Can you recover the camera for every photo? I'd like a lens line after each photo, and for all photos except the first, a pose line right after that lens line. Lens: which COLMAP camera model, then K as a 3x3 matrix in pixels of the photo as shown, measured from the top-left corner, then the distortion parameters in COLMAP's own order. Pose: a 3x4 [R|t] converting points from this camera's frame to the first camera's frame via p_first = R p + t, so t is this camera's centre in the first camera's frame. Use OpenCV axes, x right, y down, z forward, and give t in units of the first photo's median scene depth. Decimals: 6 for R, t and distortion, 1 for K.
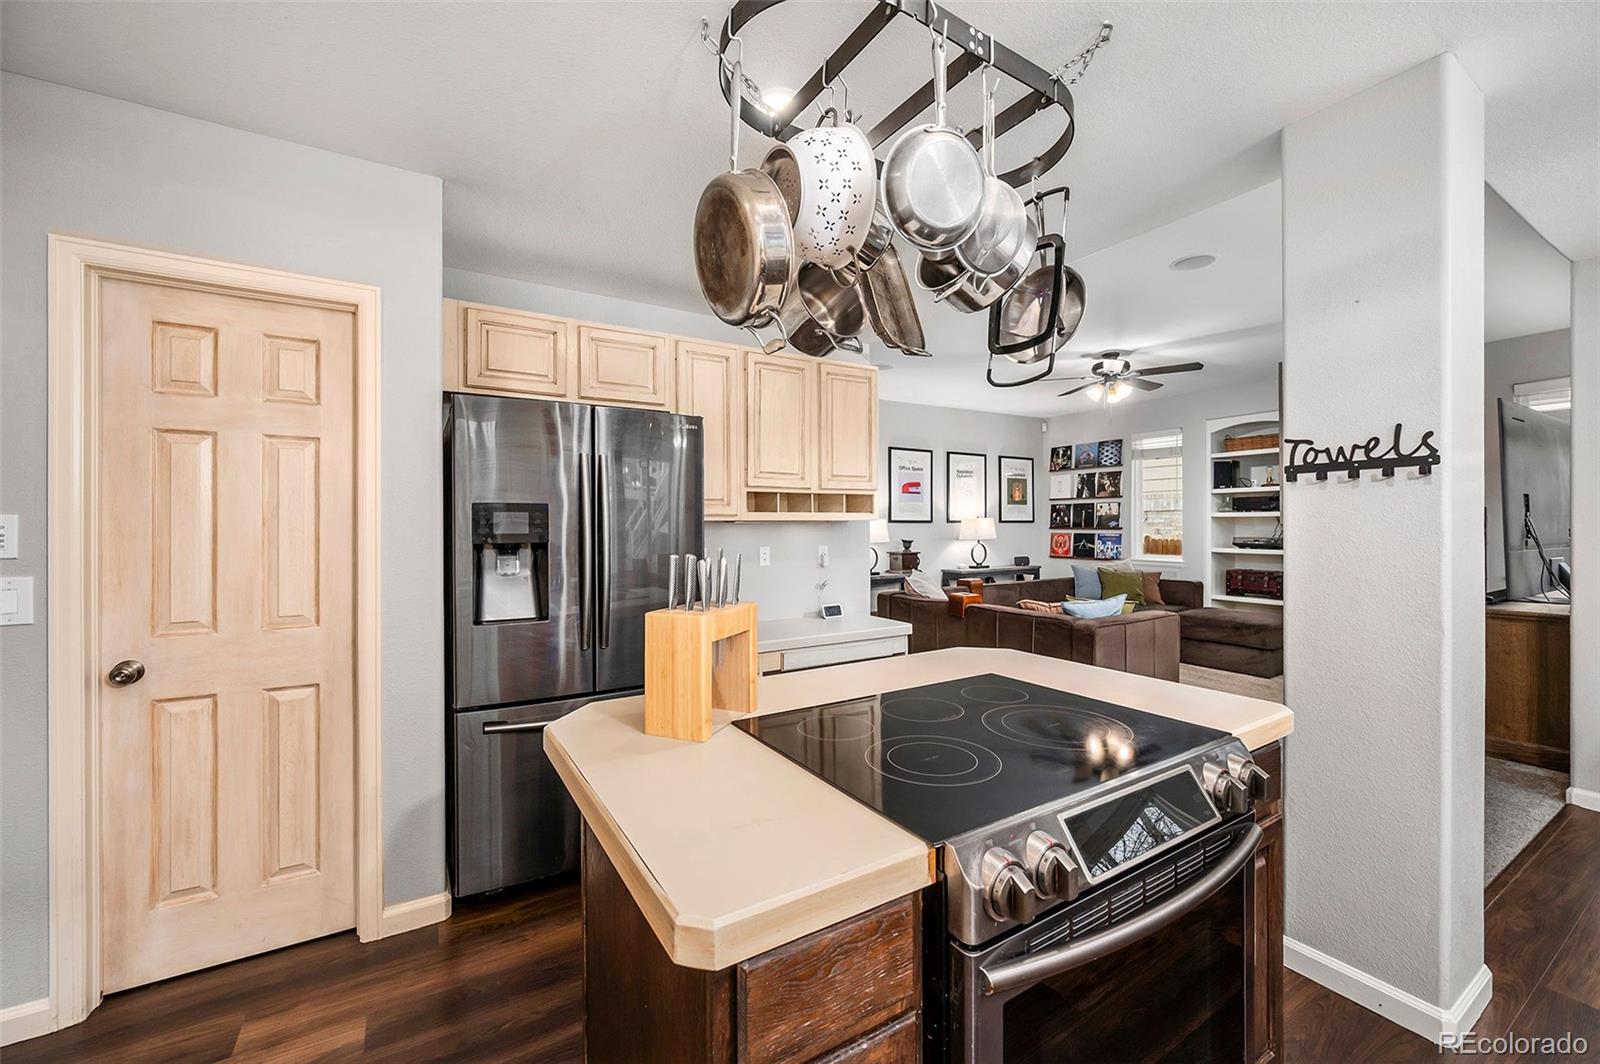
lens RADIAL K [[635.7, 0, 793.2], [0, 635.7, 522.0], [0, 0, 1]] dist [0.000314, -0.000144]
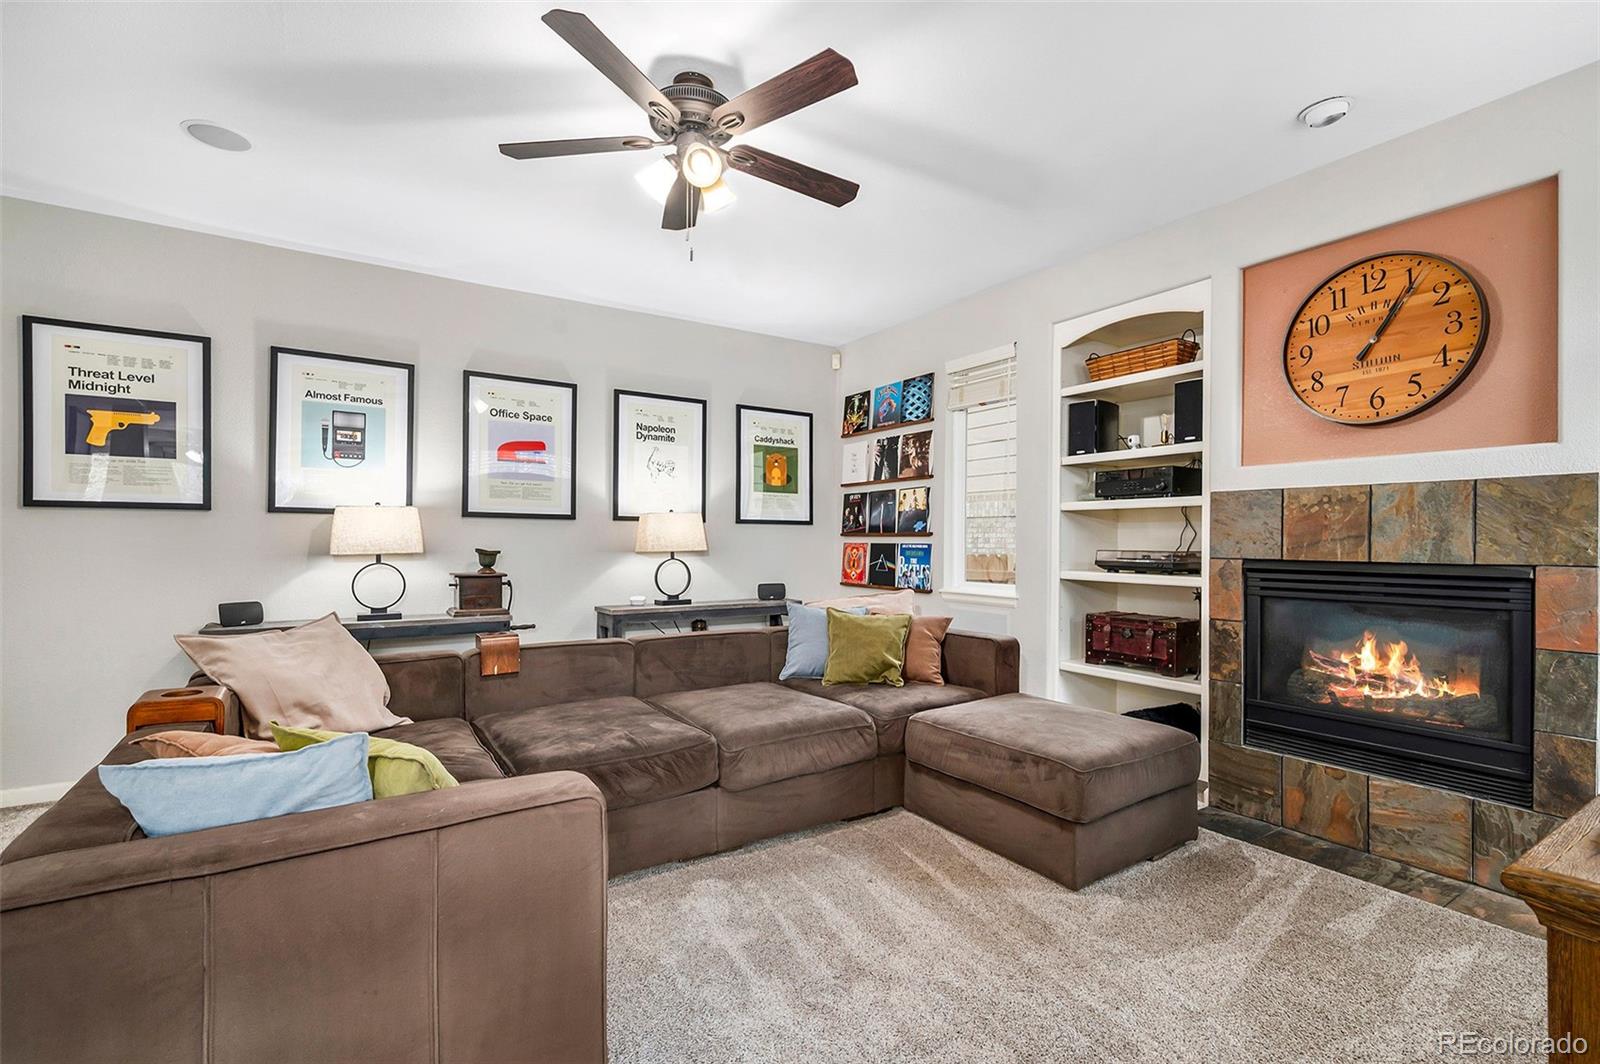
lens RADIAL K [[714.7, 0, 805.8], [0, 714.7, 541.7], [0, 0, 1]] dist [0.002615, 0.000110]
pose [[0.999445, 0.010542, 0.031589, 0.384830], [-0.010613, 0.999942, 0.002076, 0.016370], [-0.031566, -0.002410, 0.999499, 0.380498]]
